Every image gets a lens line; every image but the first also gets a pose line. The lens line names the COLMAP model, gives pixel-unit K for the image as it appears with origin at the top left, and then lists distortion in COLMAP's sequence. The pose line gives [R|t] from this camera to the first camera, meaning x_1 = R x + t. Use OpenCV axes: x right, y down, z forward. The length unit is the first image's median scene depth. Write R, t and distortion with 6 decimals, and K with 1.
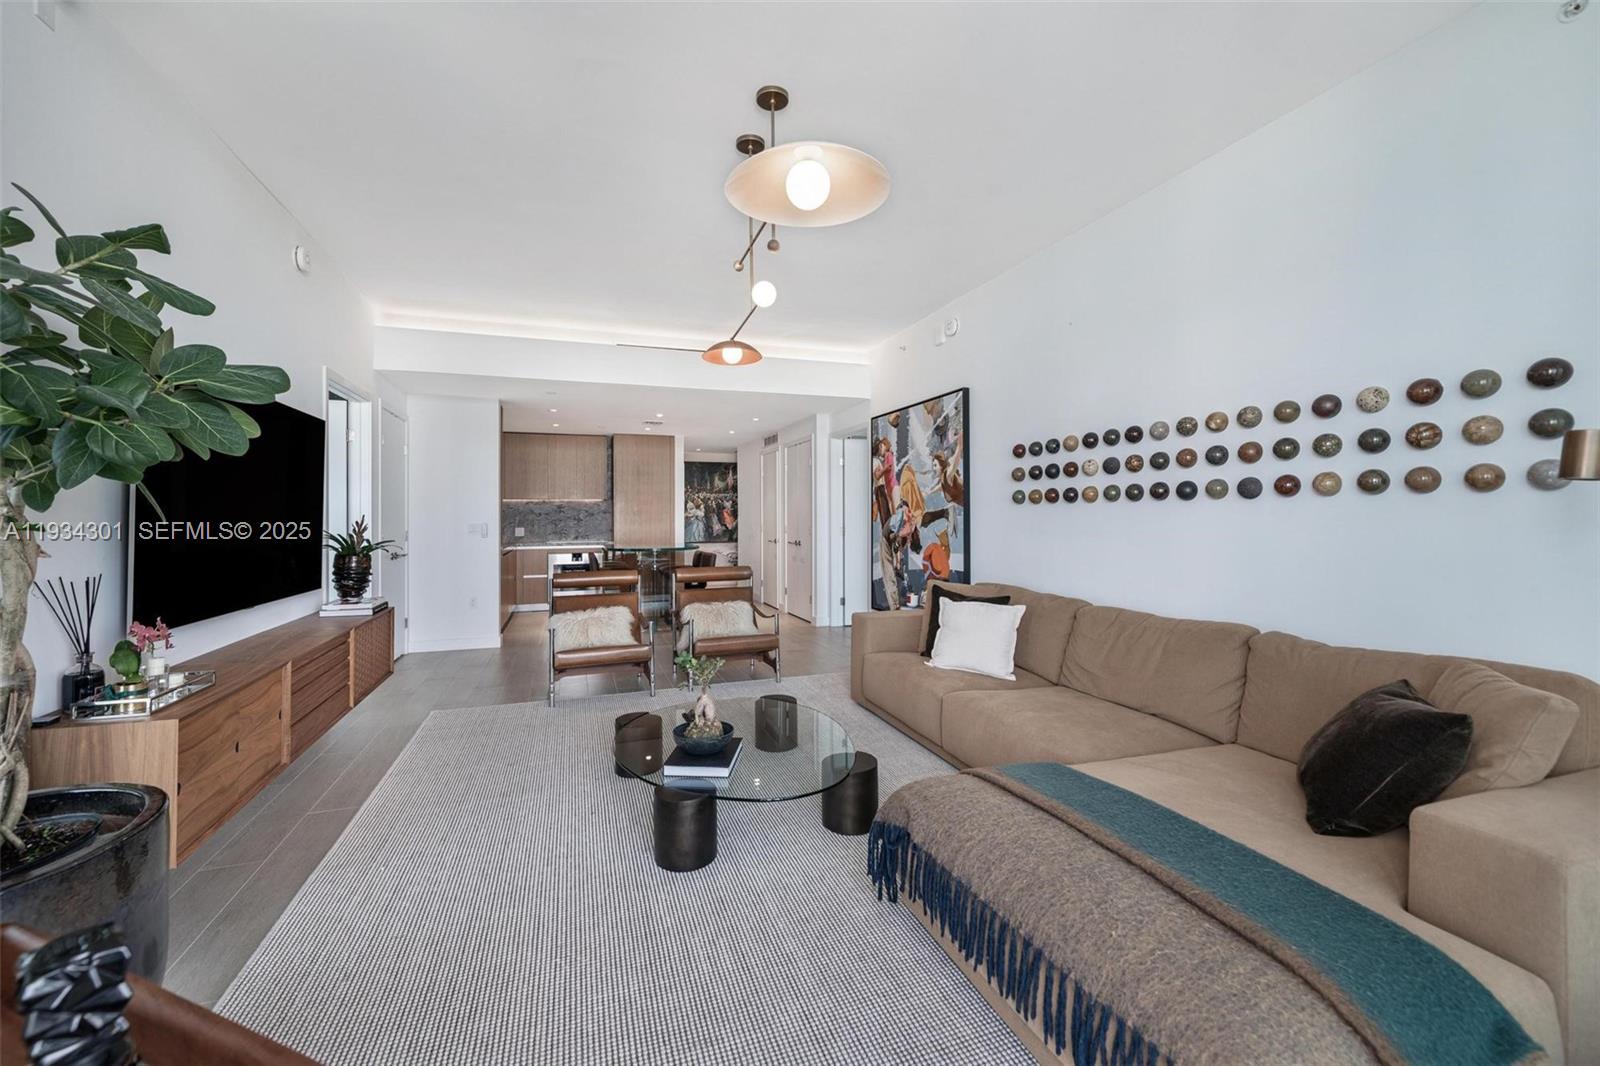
lens RADIAL K [[650.7, 0, 799.4], [0, 650.7, 521.5], [0, 0, 1]] dist [-0.003795, 0.000710]
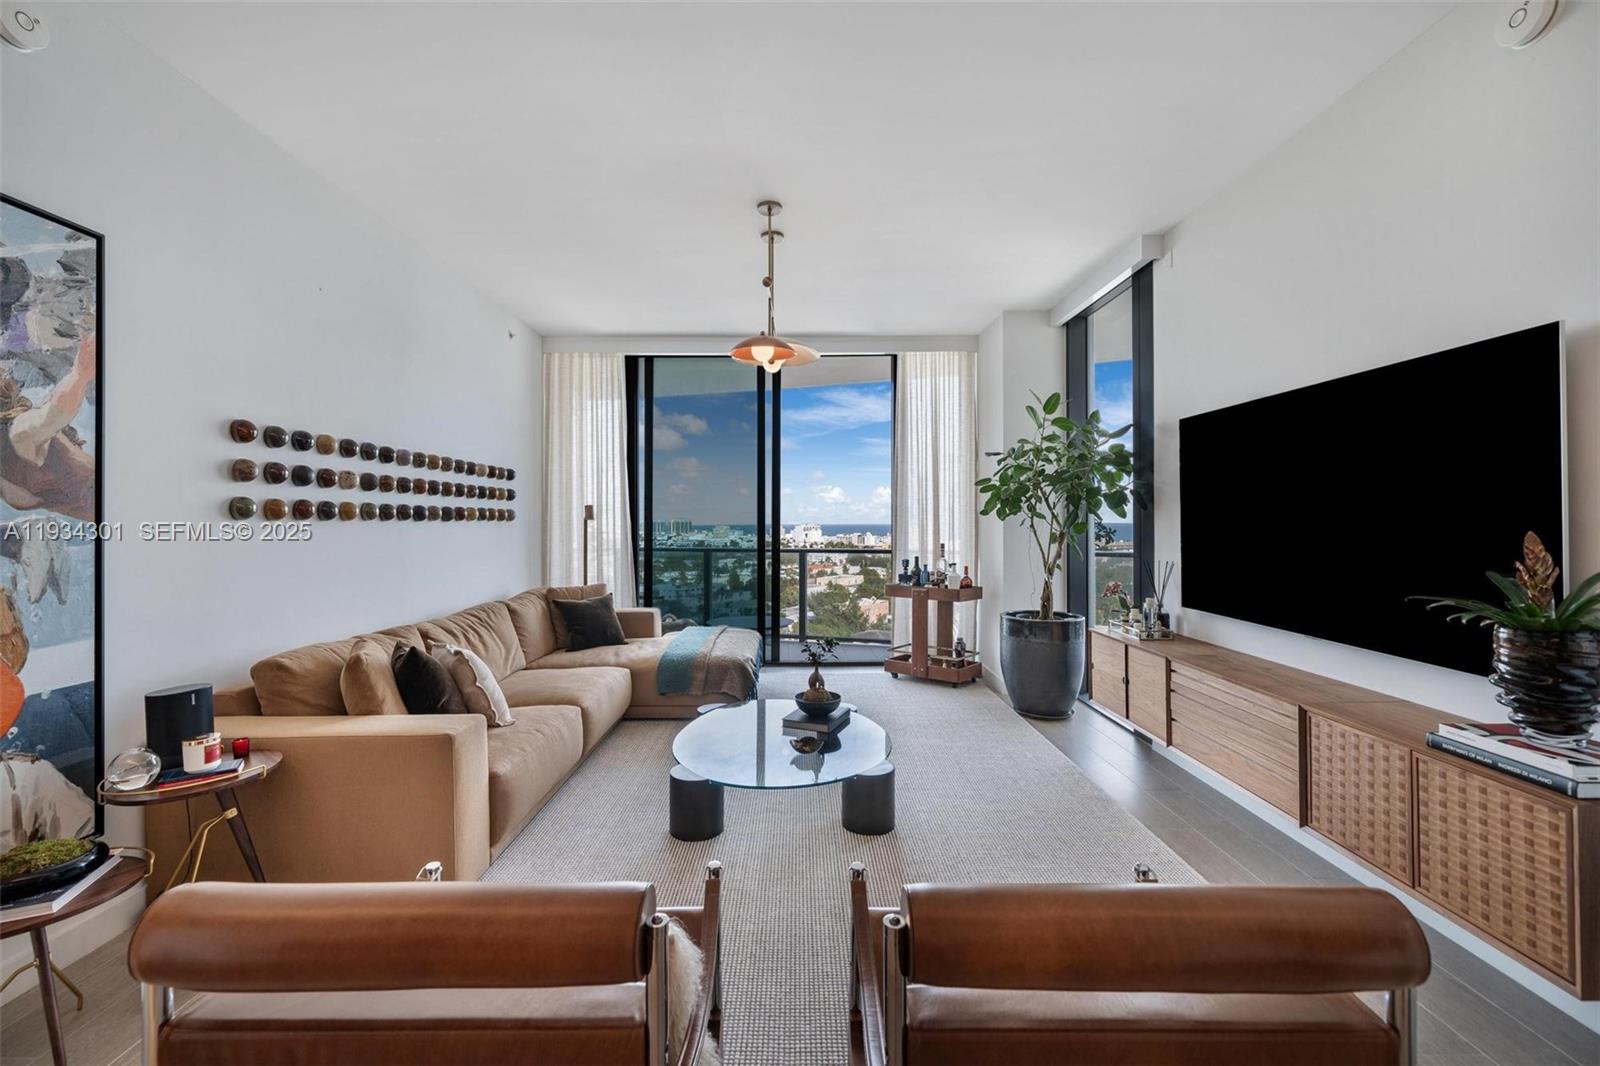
lens RADIAL K [[650.7, 0, 800.7], [0, 650.7, 520.1], [0, 0, 1]] dist [-0.003795, 0.000710]
pose [[-0.946982, -0.000847, 0.321285, -0.336733], [0.001022, 0.999984, 0.005649, -0.029479], [-0.321284, 0.005678, -0.946966, 1.393359]]
